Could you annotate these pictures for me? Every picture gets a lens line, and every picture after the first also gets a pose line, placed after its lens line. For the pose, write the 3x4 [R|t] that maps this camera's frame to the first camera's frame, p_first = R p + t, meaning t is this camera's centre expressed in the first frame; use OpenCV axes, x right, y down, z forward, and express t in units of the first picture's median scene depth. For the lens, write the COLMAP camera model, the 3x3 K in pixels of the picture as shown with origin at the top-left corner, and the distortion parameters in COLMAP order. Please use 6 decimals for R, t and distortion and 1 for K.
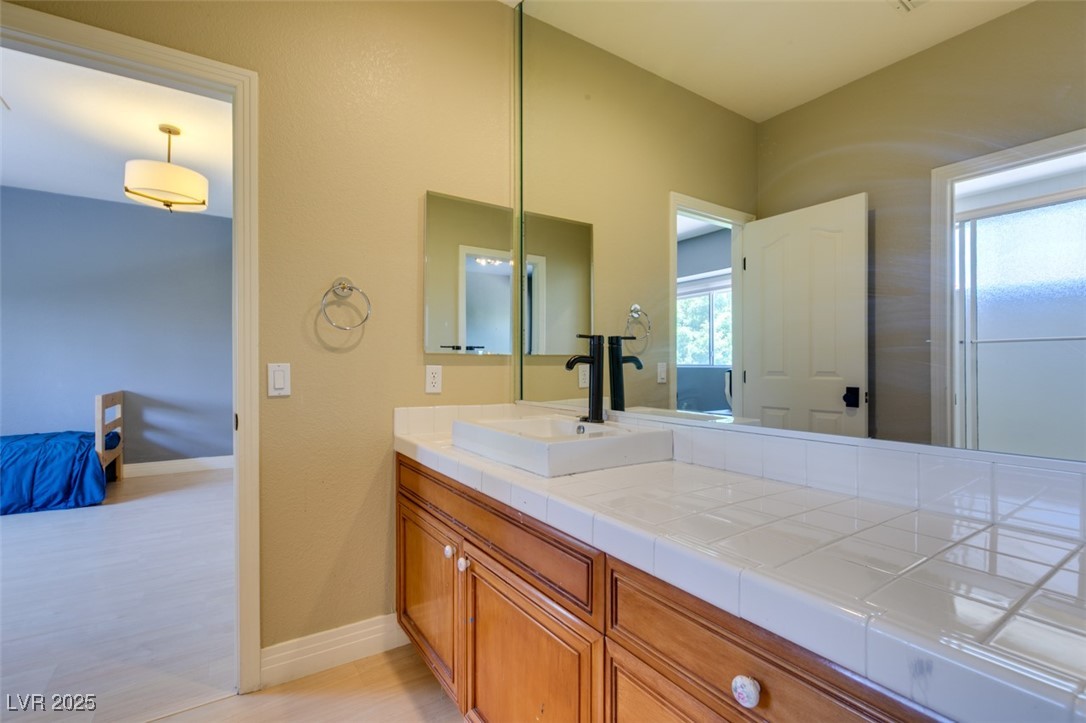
lens RADIAL K [[488.1, 0, 542.2], [0, 488.1, 363.5], [0, 0, 1]] dist [0.009750, -0.001310]
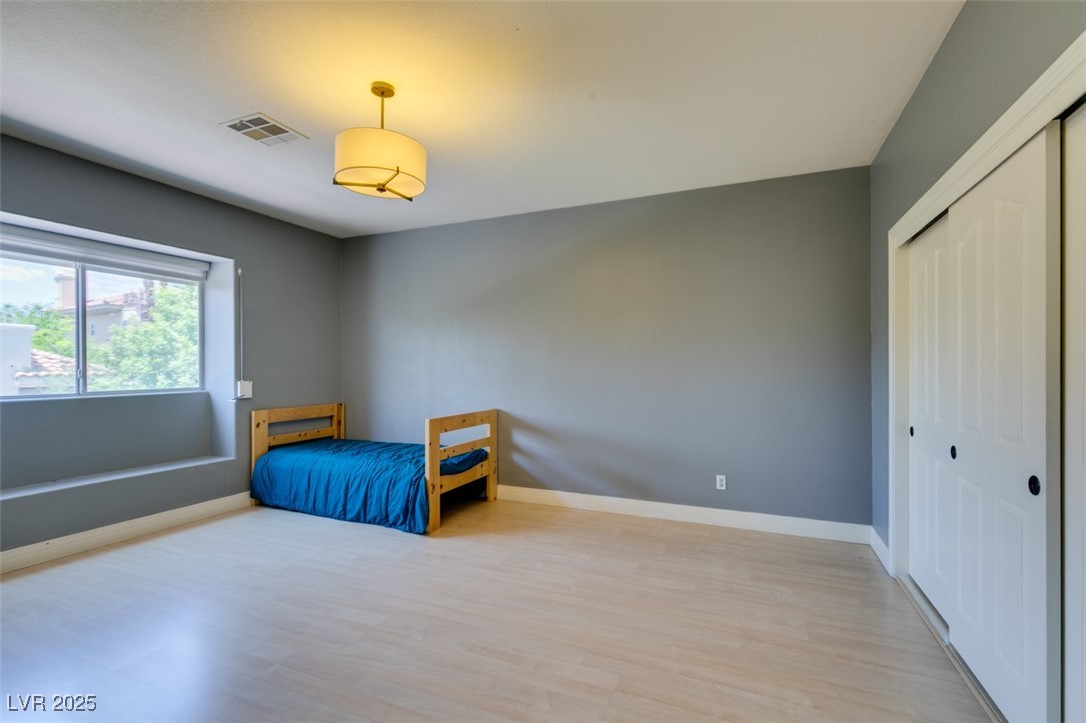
lens RADIAL K [[488.1, 0, 544.0], [0, 488.1, 366.2], [0, 0, 1]] dist [0.009750, -0.001310]
pose [[0.541129, -0.002594, -0.840936, 0.020471], [0.004137, 0.999991, -0.000423, -0.038268], [0.840929, -0.003250, 0.541135, 0.707684]]
